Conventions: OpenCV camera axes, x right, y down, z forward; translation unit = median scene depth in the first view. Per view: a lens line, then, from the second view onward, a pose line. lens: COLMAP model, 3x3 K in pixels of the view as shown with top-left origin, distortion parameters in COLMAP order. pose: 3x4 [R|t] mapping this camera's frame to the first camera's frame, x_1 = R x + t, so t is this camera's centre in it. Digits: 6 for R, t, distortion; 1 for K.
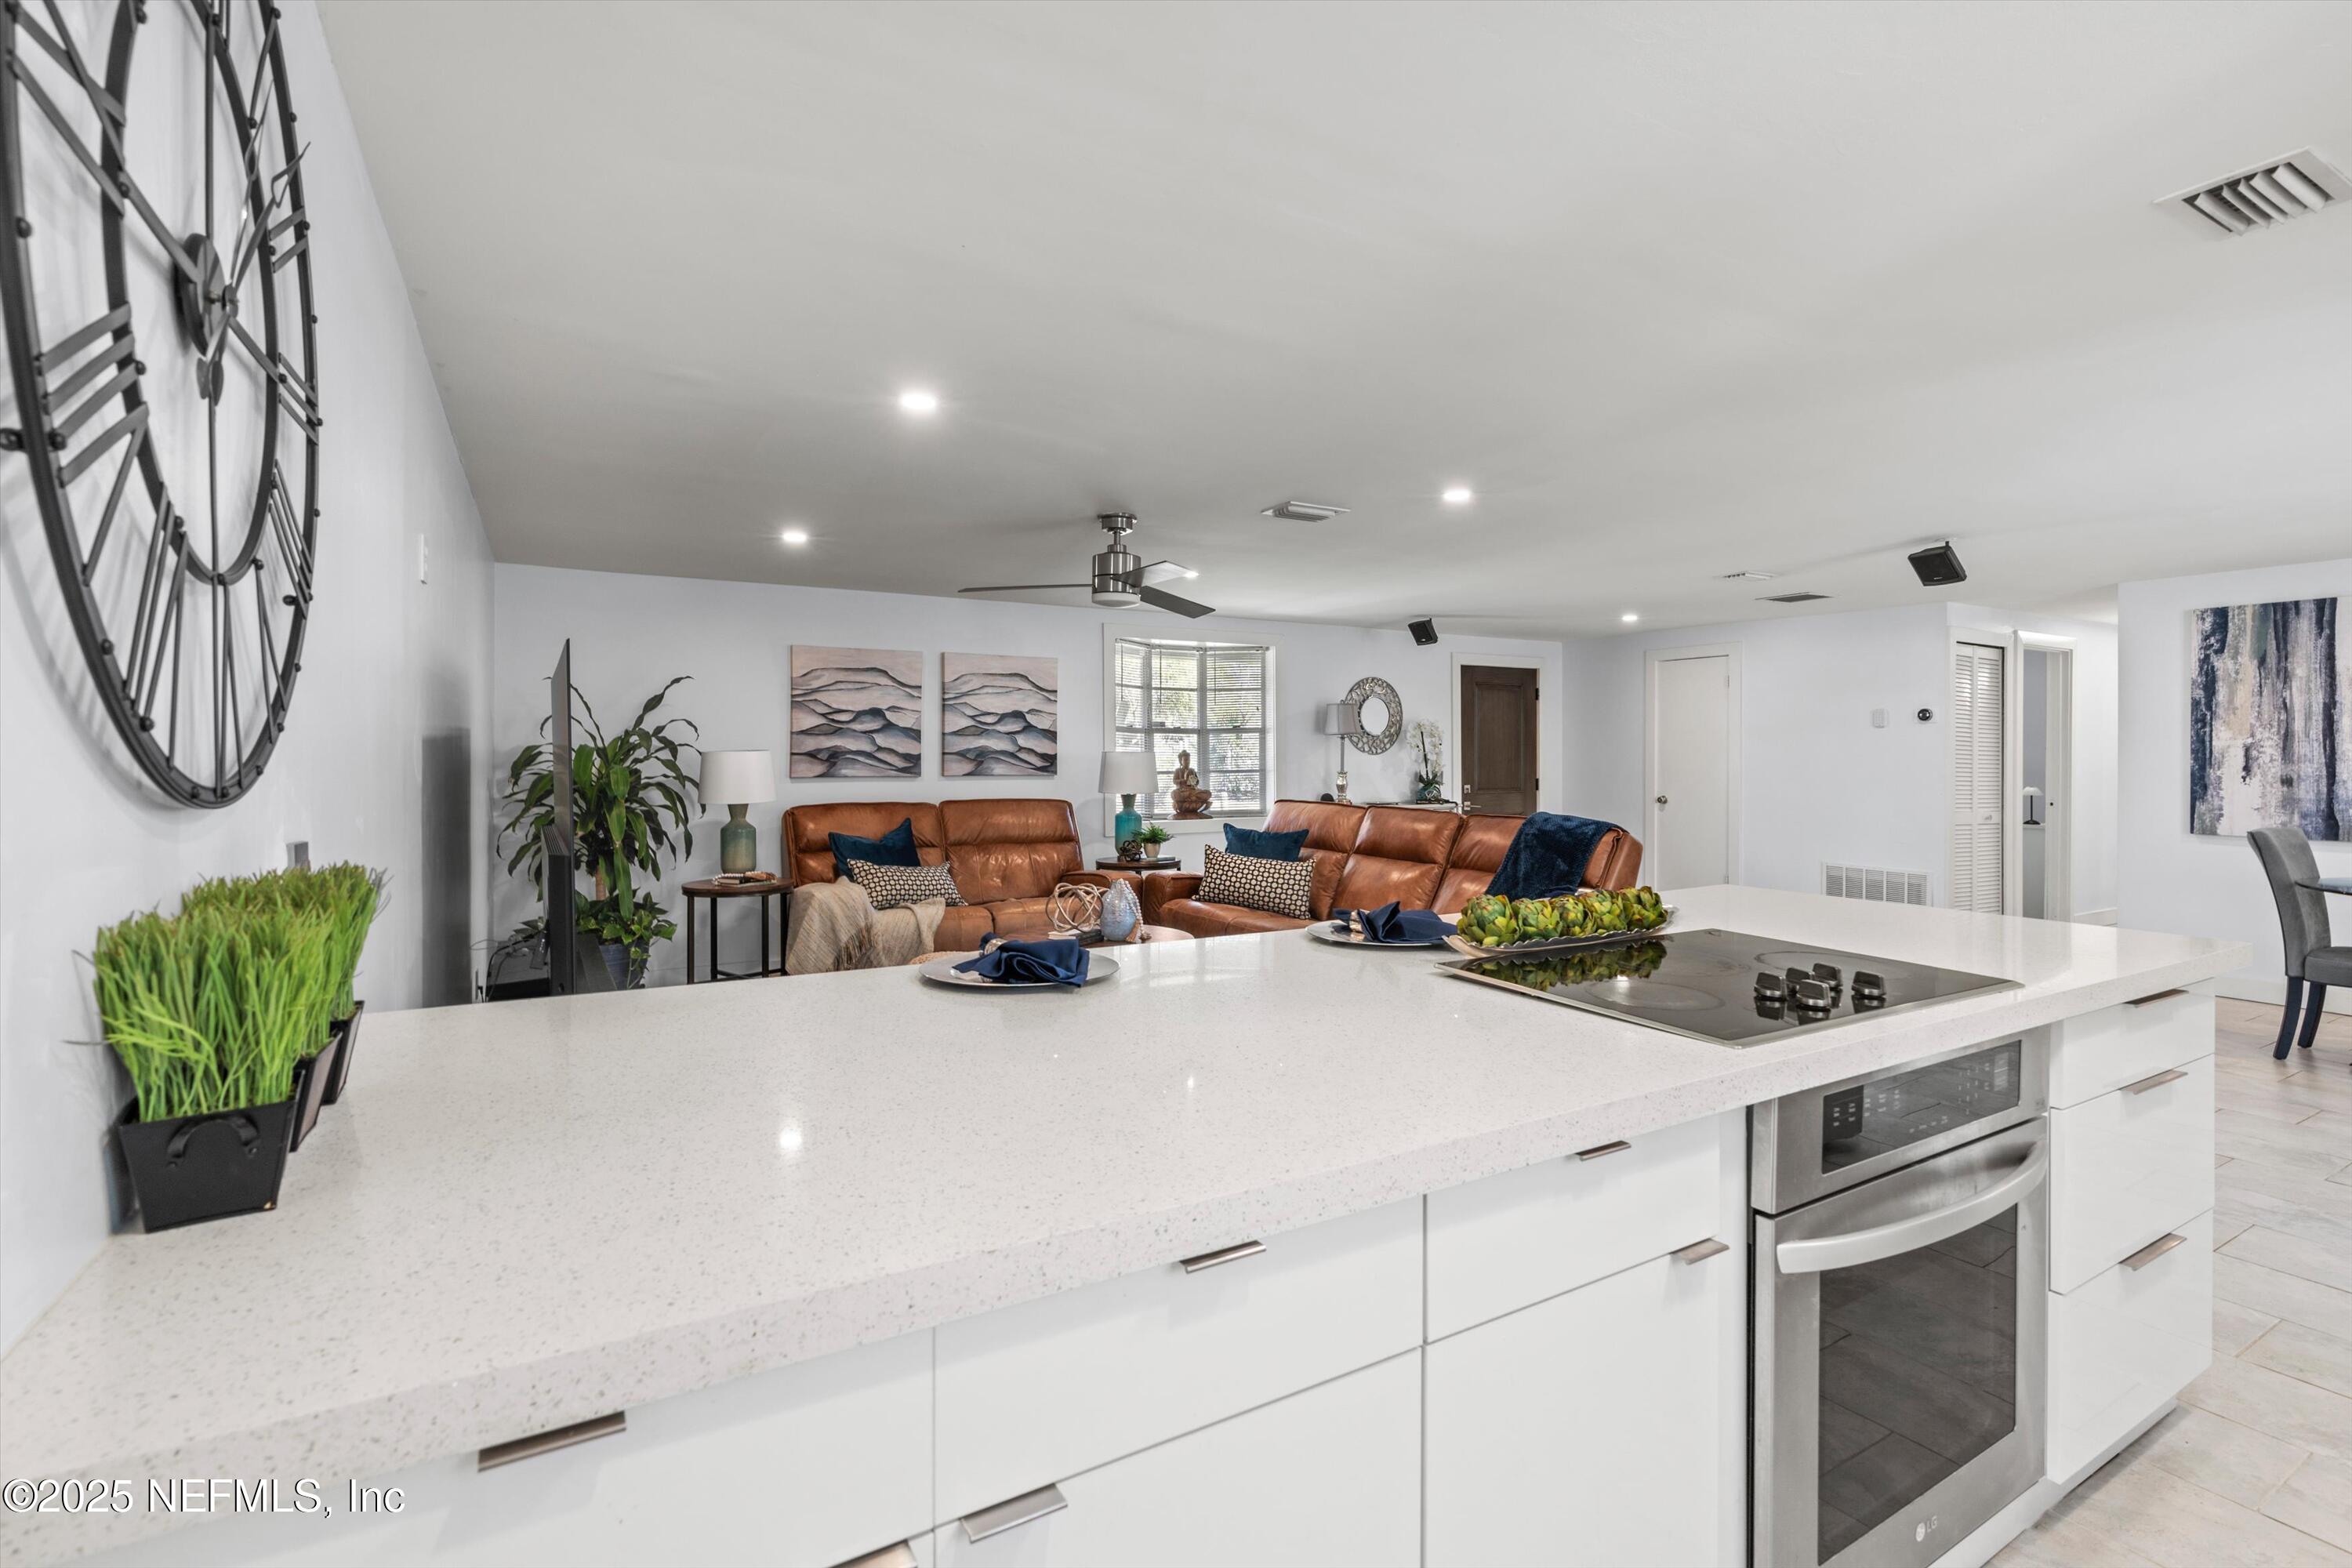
lens RADIAL K [[1079.2, 0, 1158.3], [0, 1079.2, 772.5], [0, 0, 1]] dist [-0.005509, -0.000162]
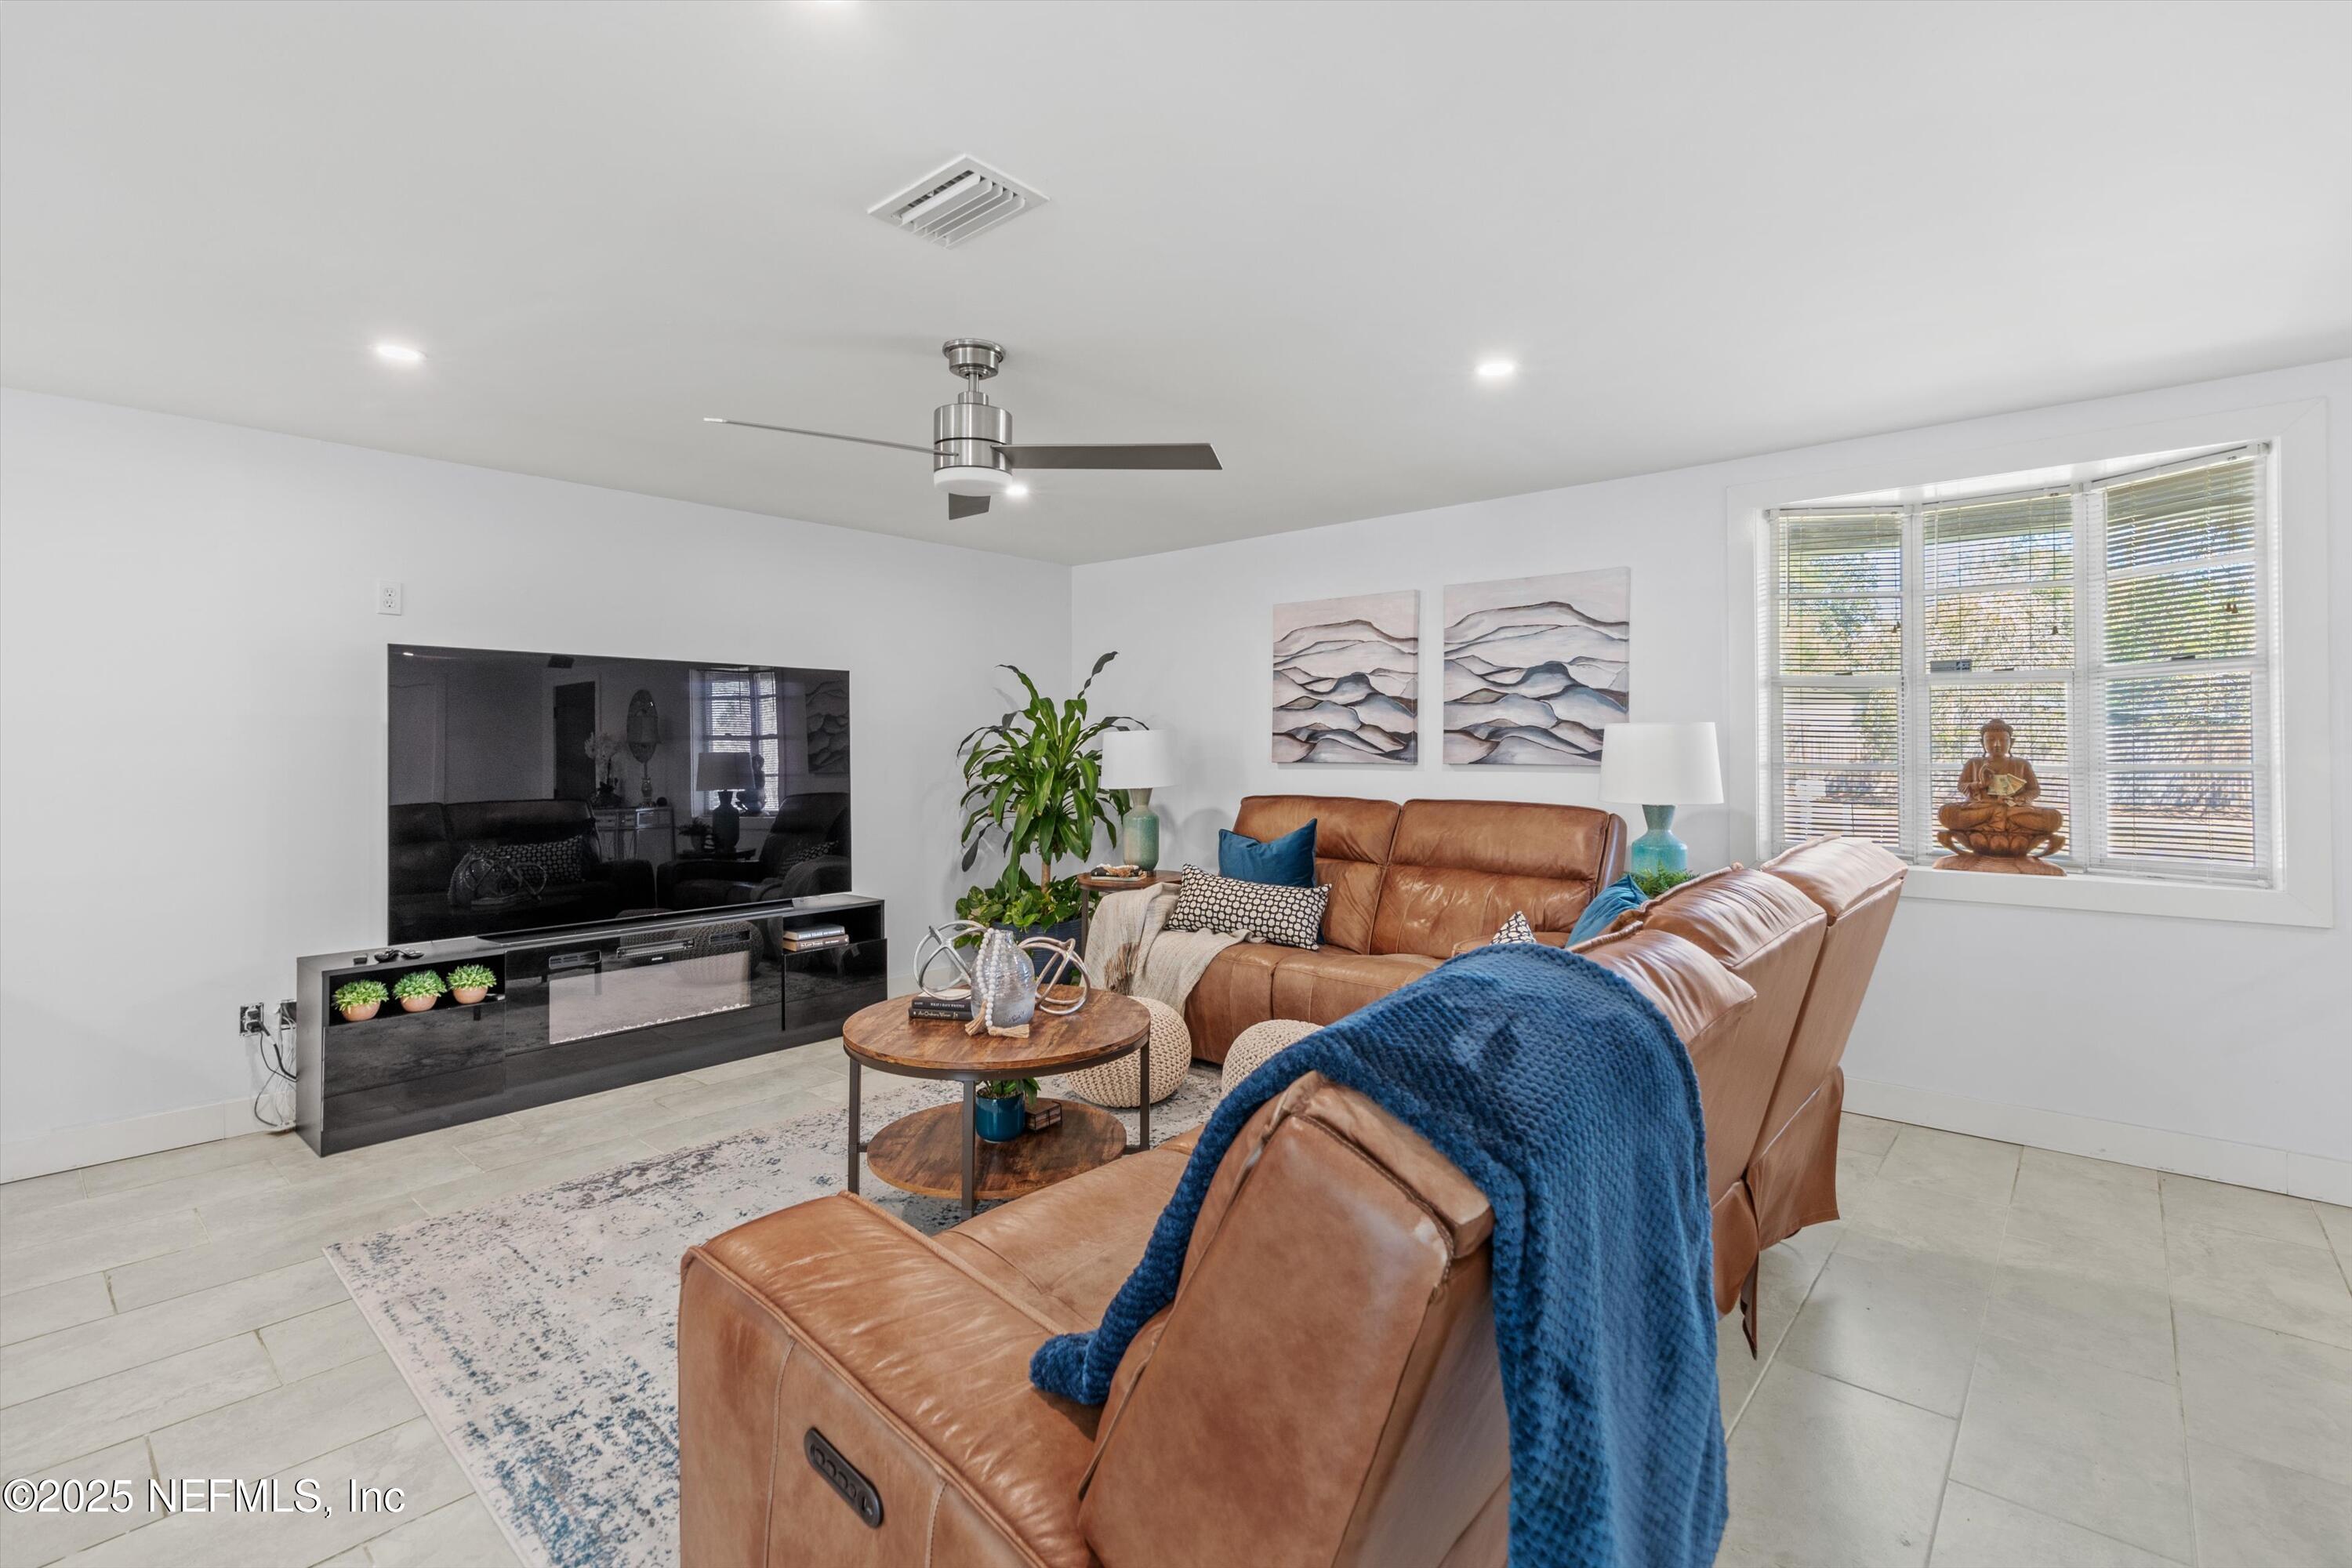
lens RADIAL K [[1079.2, 0, 1155.1], [0, 1079.2, 730.8], [0, 0, 1]] dist [-0.005509, -0.000162]
pose [[0.308539, -0.016120, -0.951075, 0.413652], [-0.016922, 0.999605, -0.022432, 0.000721], [0.951061, 0.023015, 0.308145, 0.628923]]
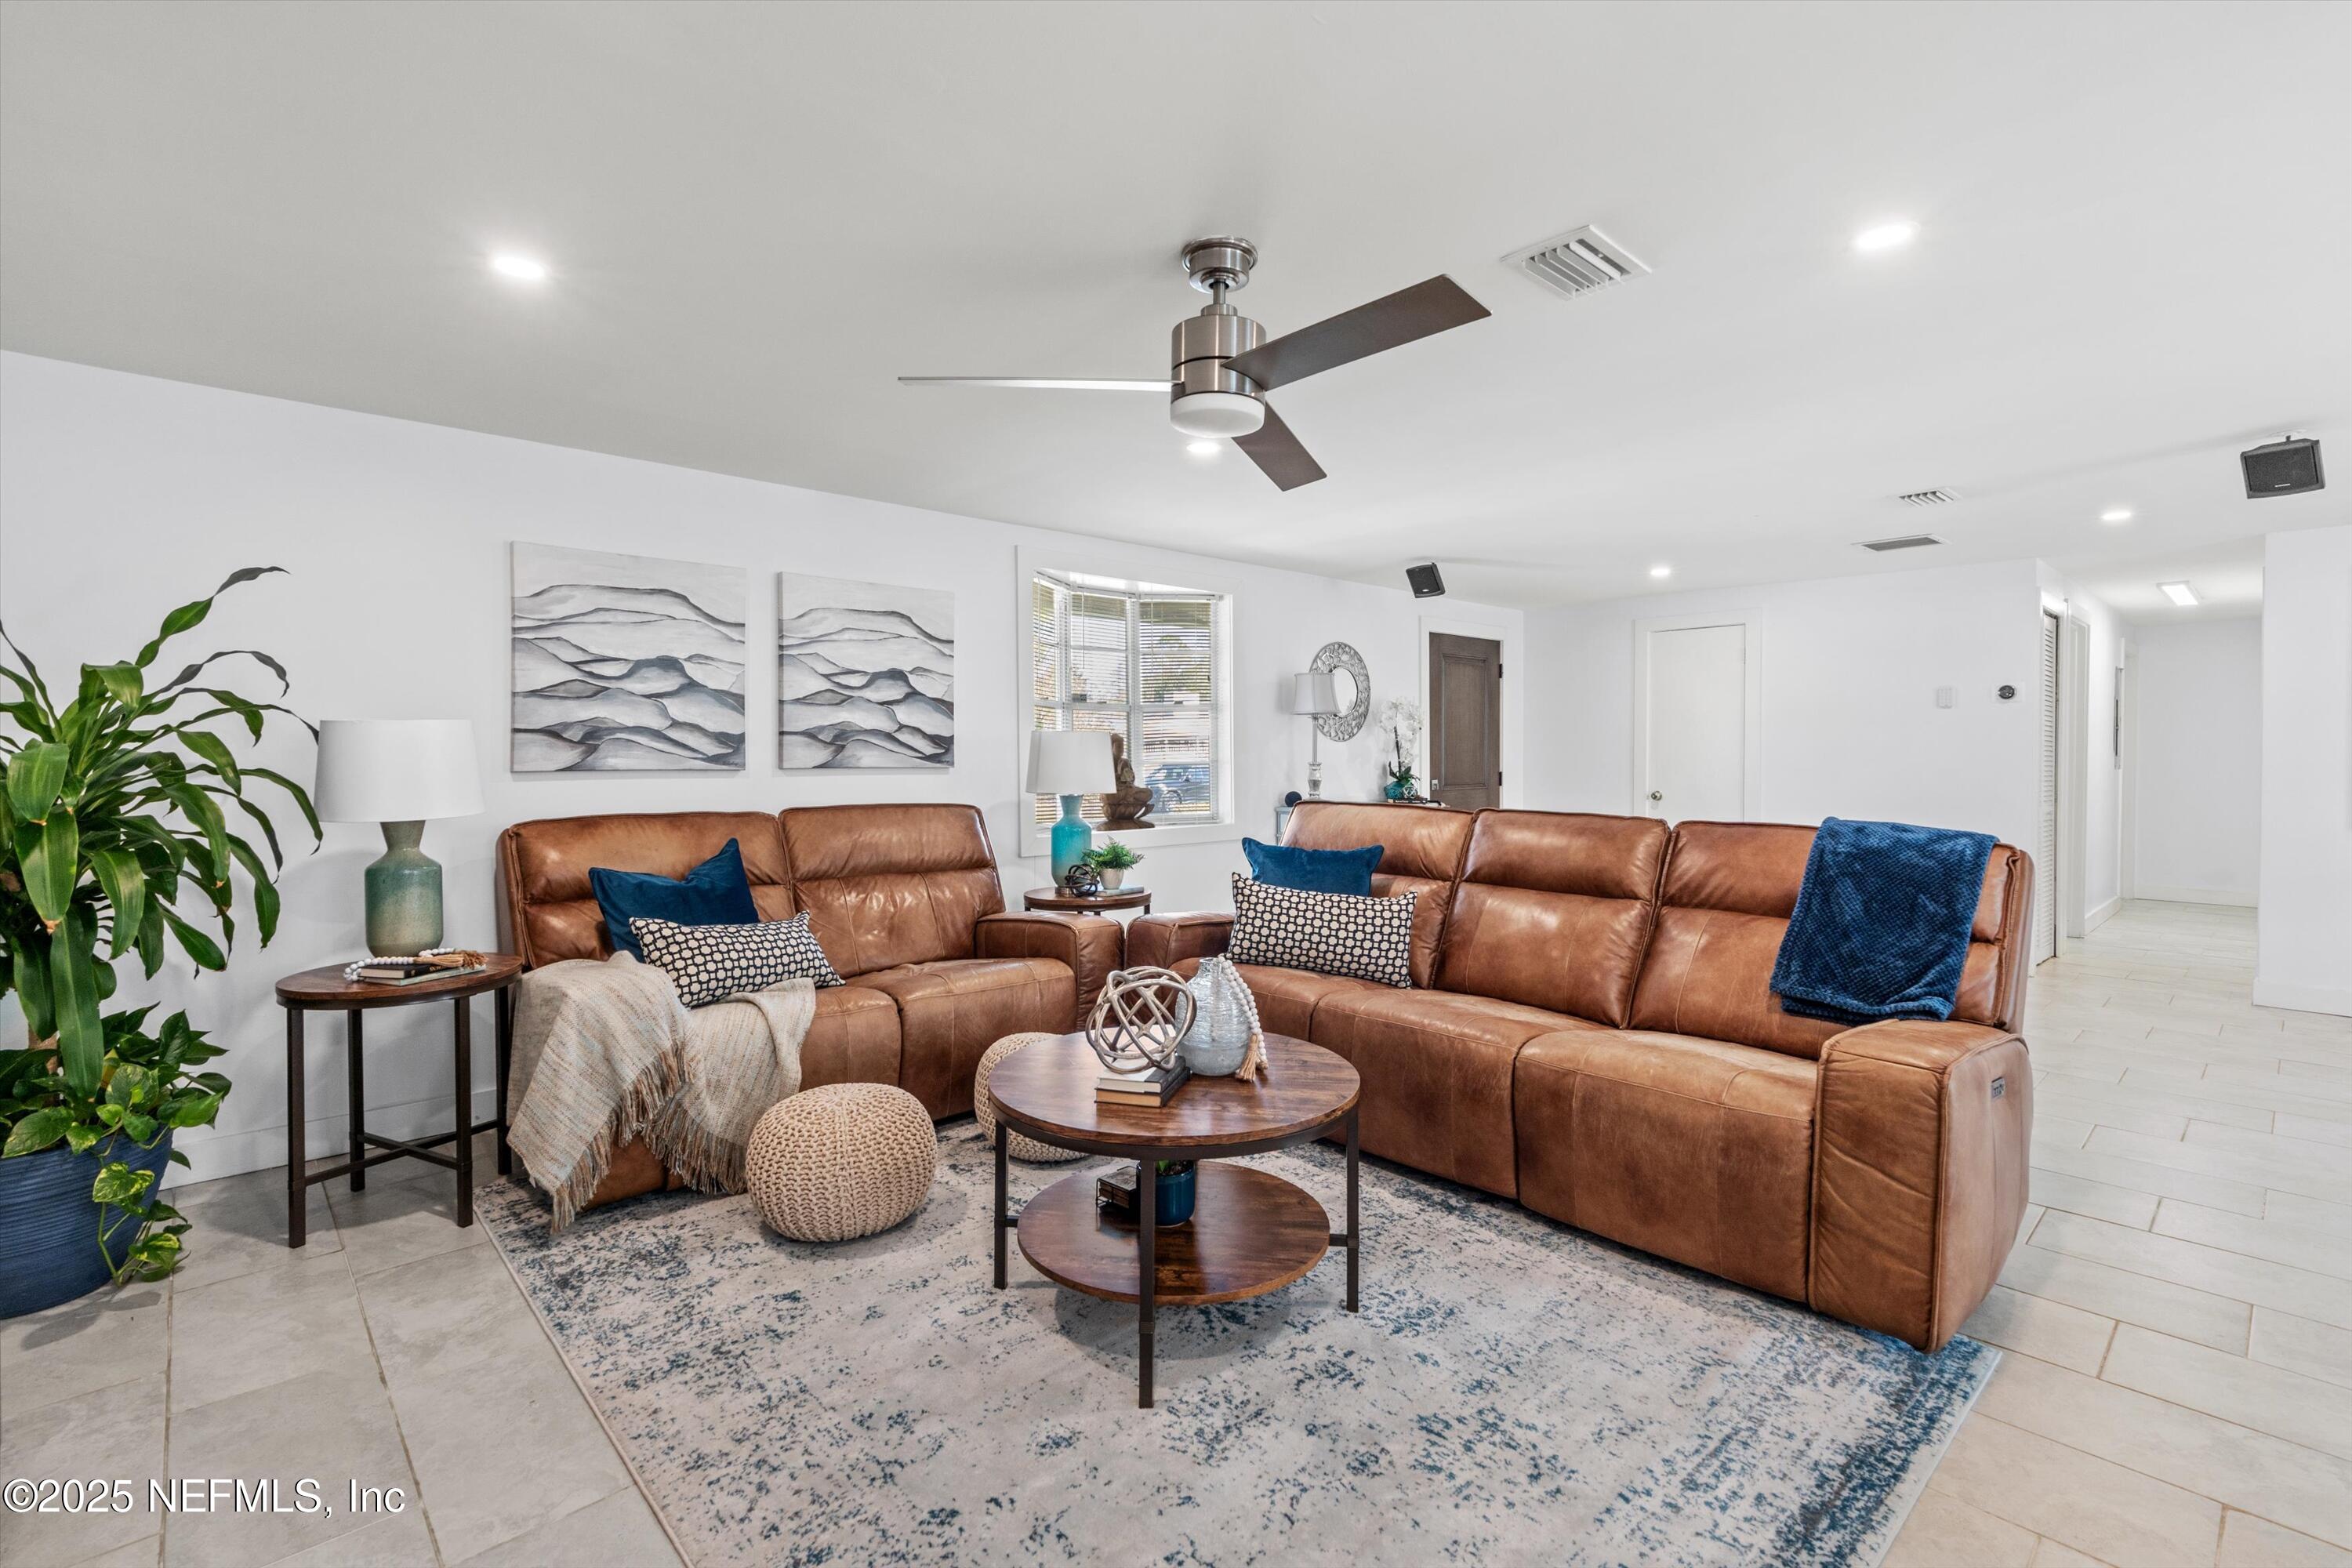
lens RADIAL K [[1079.2, 0, 1175.0], [0, 1079.2, 780.7], [0, 0, 1]] dist [-0.005509, -0.000162]
pose [[0.974444, -0.006240, 0.224542, -0.120453], [0.004328, 0.999950, 0.009004, 0.005790], [-0.224587, -0.007802, 0.974423, 0.346273]]
